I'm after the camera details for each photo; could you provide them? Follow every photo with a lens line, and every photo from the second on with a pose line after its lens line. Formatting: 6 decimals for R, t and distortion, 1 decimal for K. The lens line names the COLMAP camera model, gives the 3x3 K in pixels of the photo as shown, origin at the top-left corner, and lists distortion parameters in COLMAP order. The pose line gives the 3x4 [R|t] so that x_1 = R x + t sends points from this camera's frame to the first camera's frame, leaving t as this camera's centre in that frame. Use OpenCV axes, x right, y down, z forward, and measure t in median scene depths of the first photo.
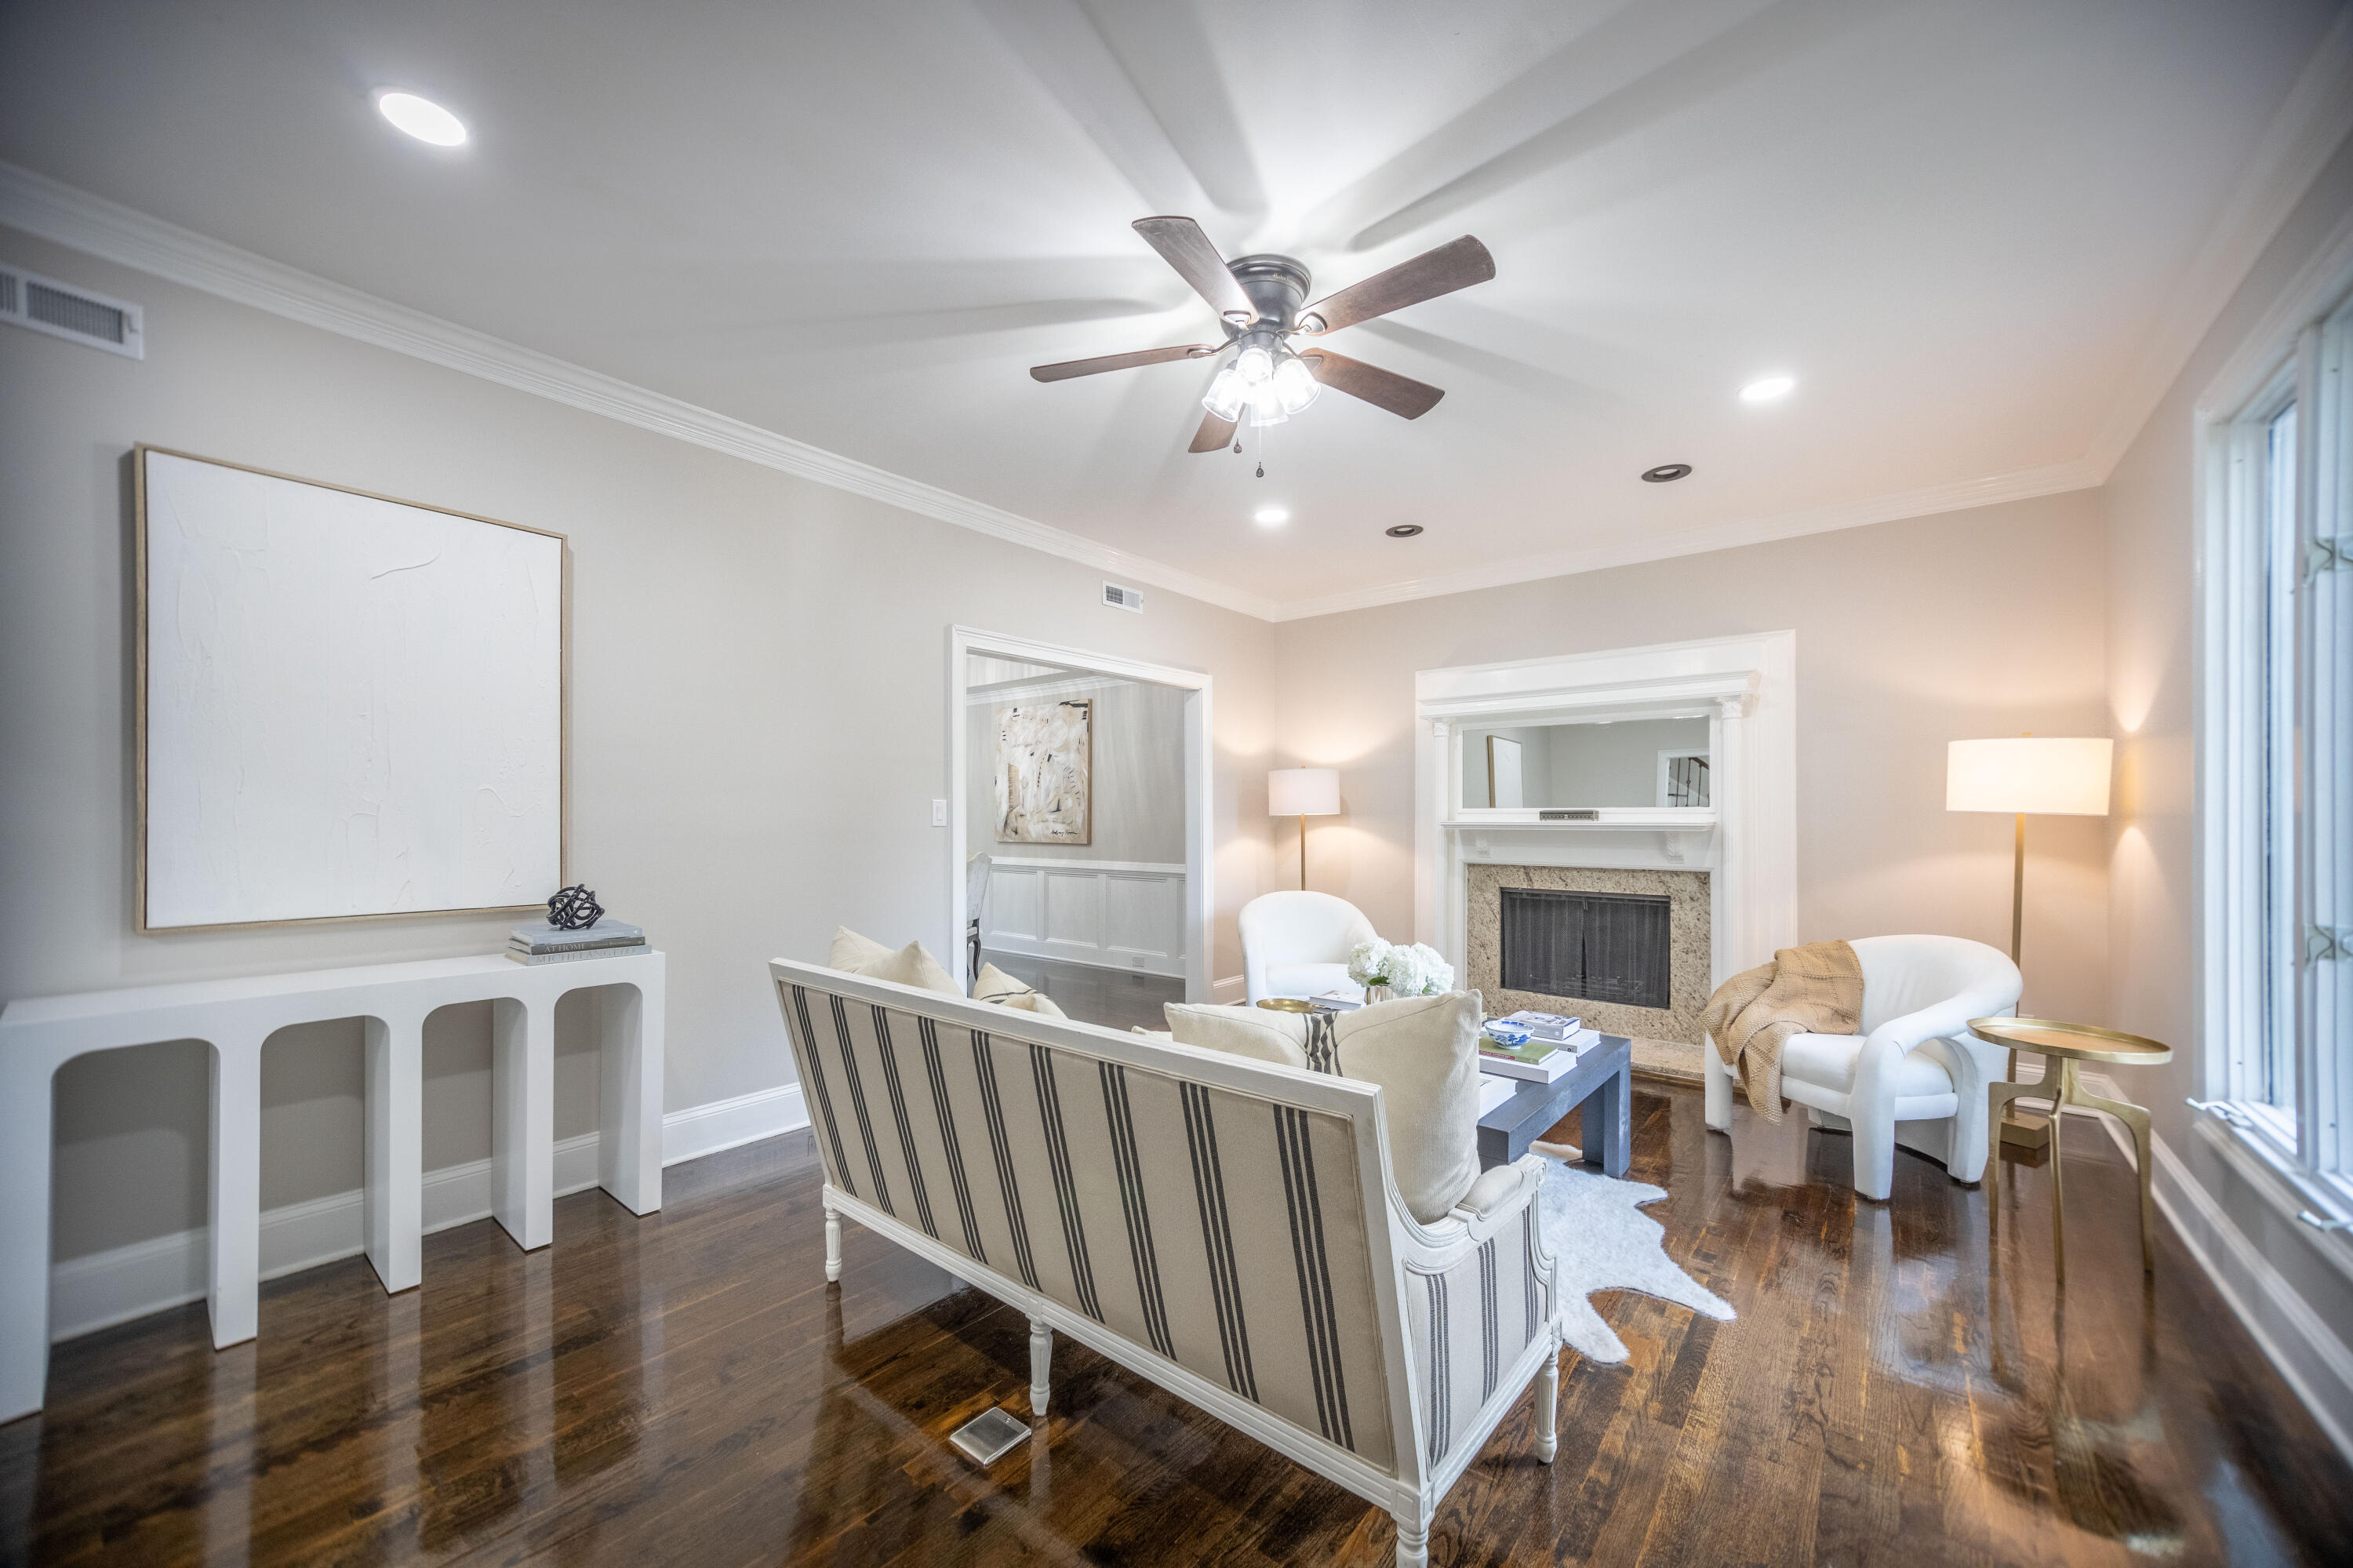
lens RADIAL K [[894.5, 0, 1176.5], [0, 894.5, 784.0], [0, 0, 1]] dist [-0.000660, -0.000324]
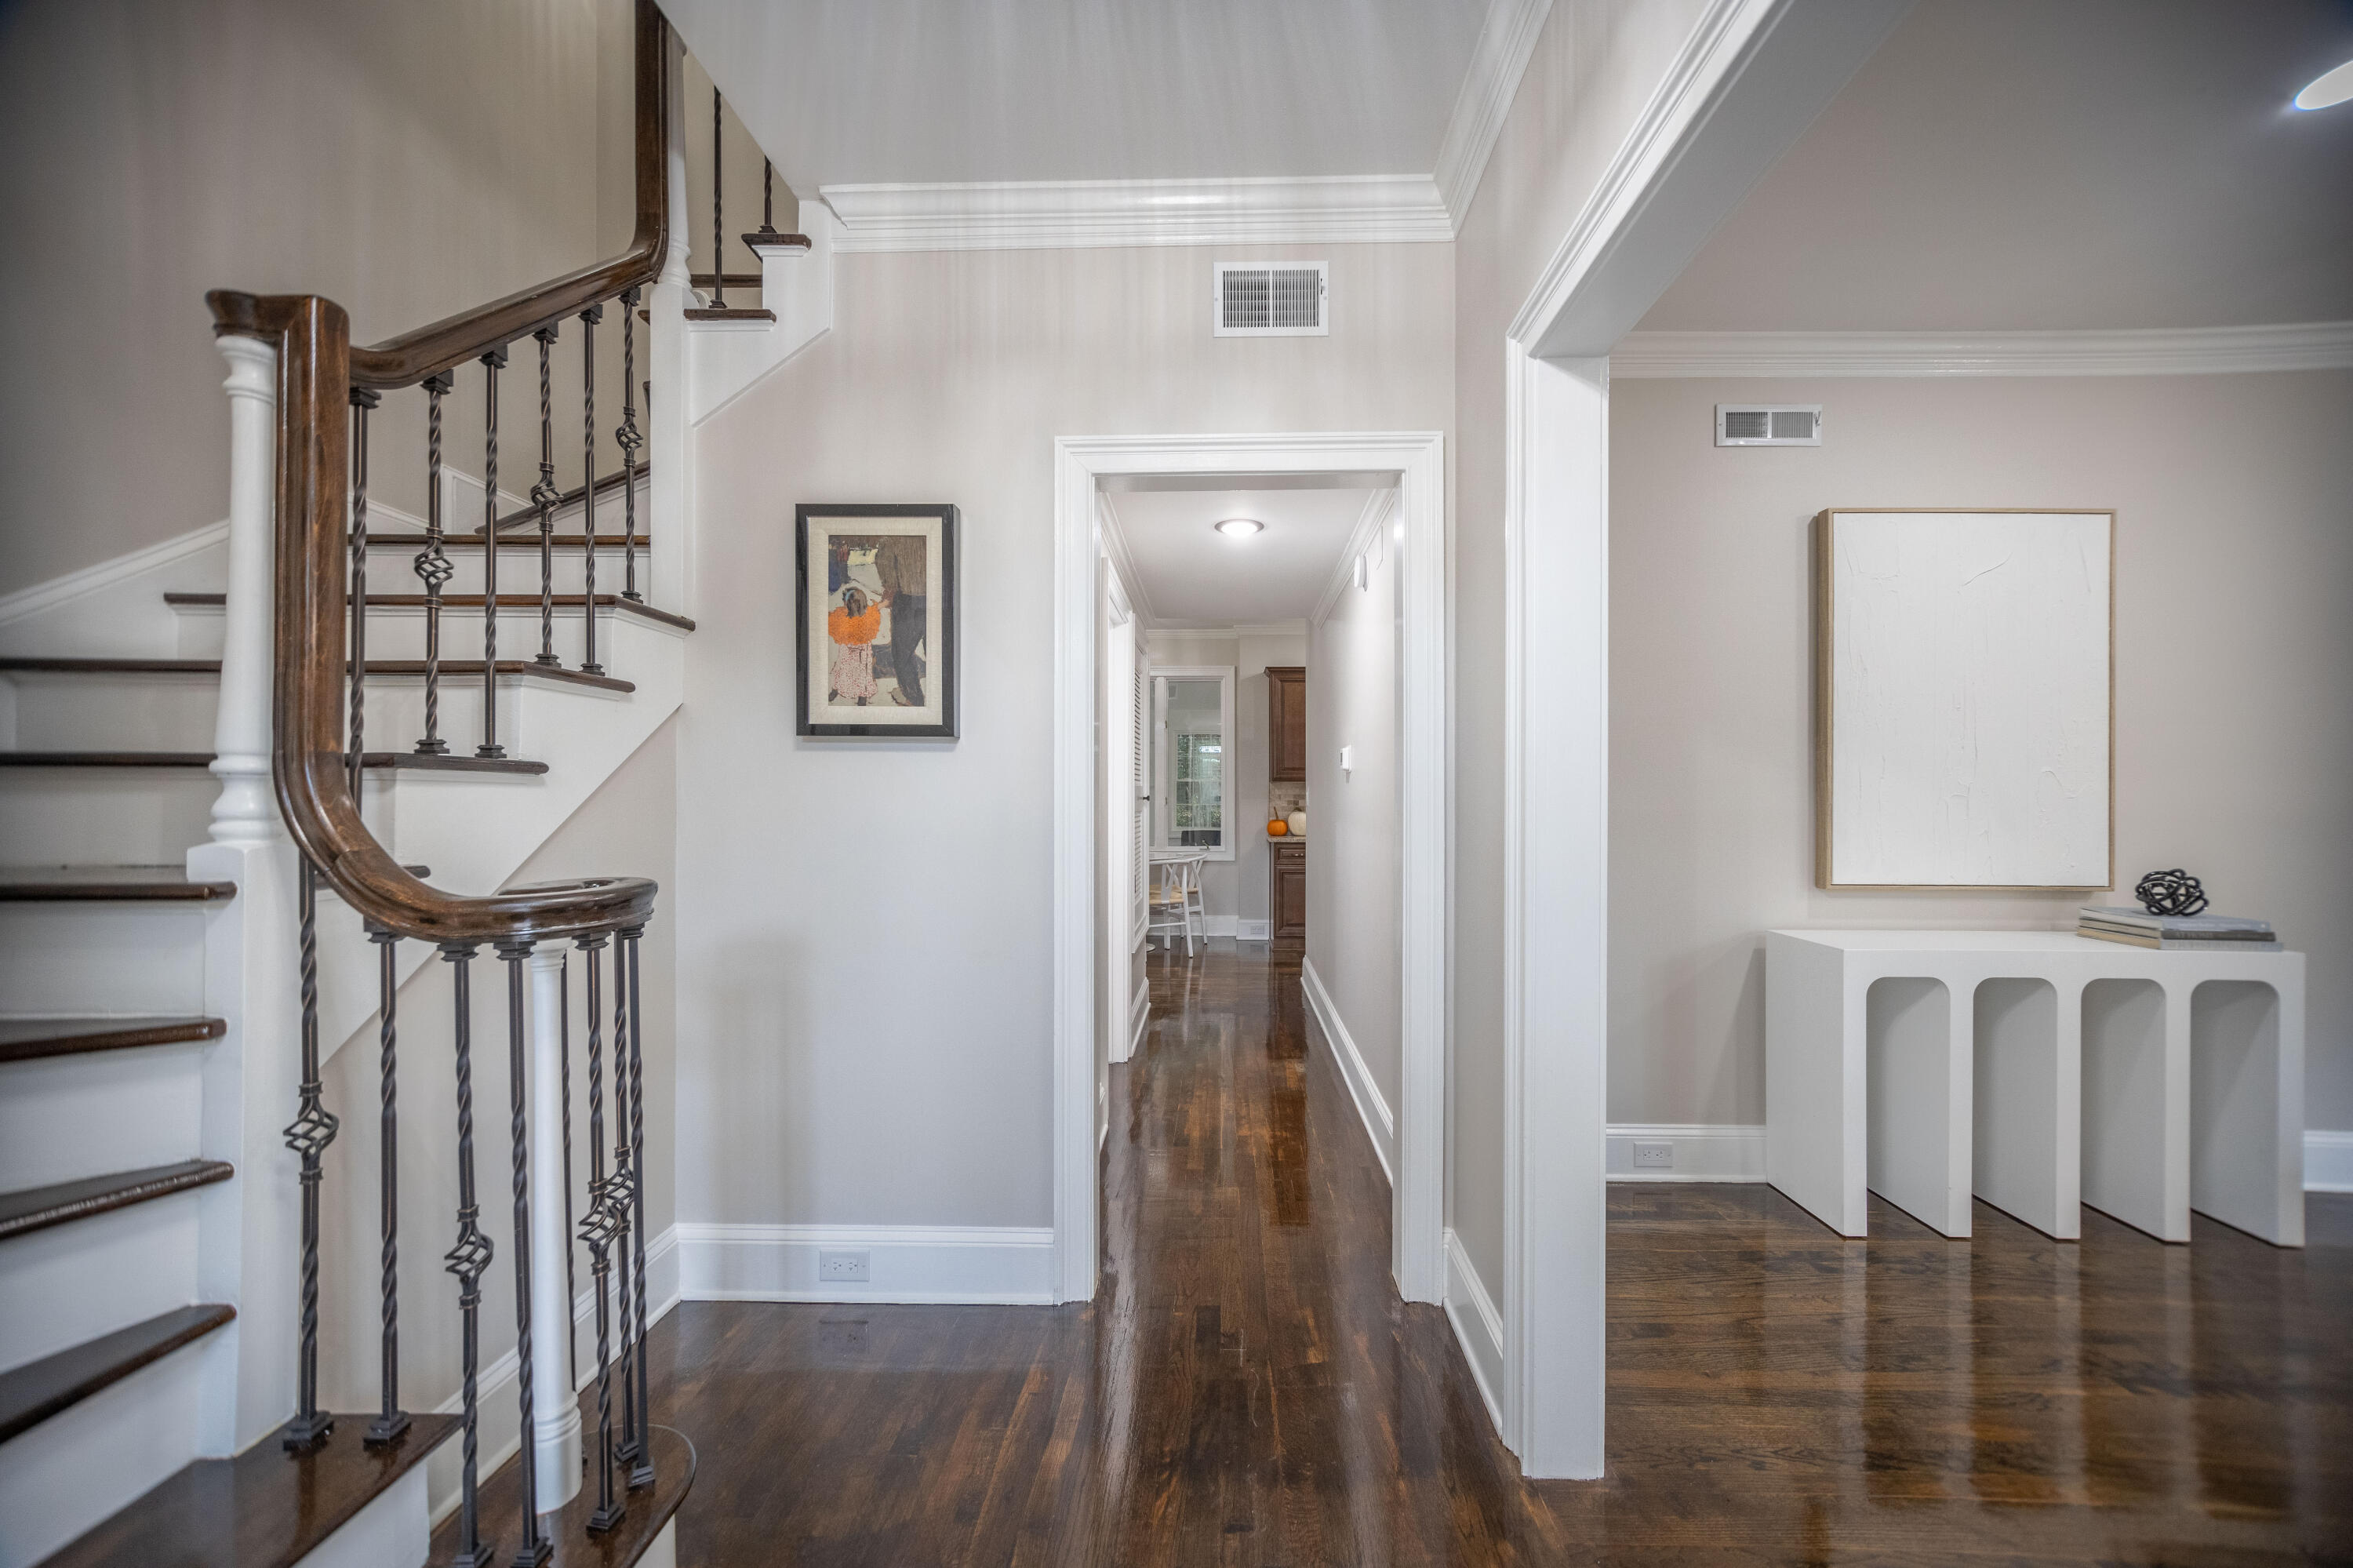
lens RADIAL K [[894.5, 0, 1176.5], [0, 894.5, 784.0], [0, 0, 1]] dist [-0.000660, -0.000324]
pose [[0.607311, -0.007878, -0.794425, -0.565801], [0.026112, 0.999608, 0.010049, -0.017226], [0.794035, -0.026847, 0.607279, -0.431488]]
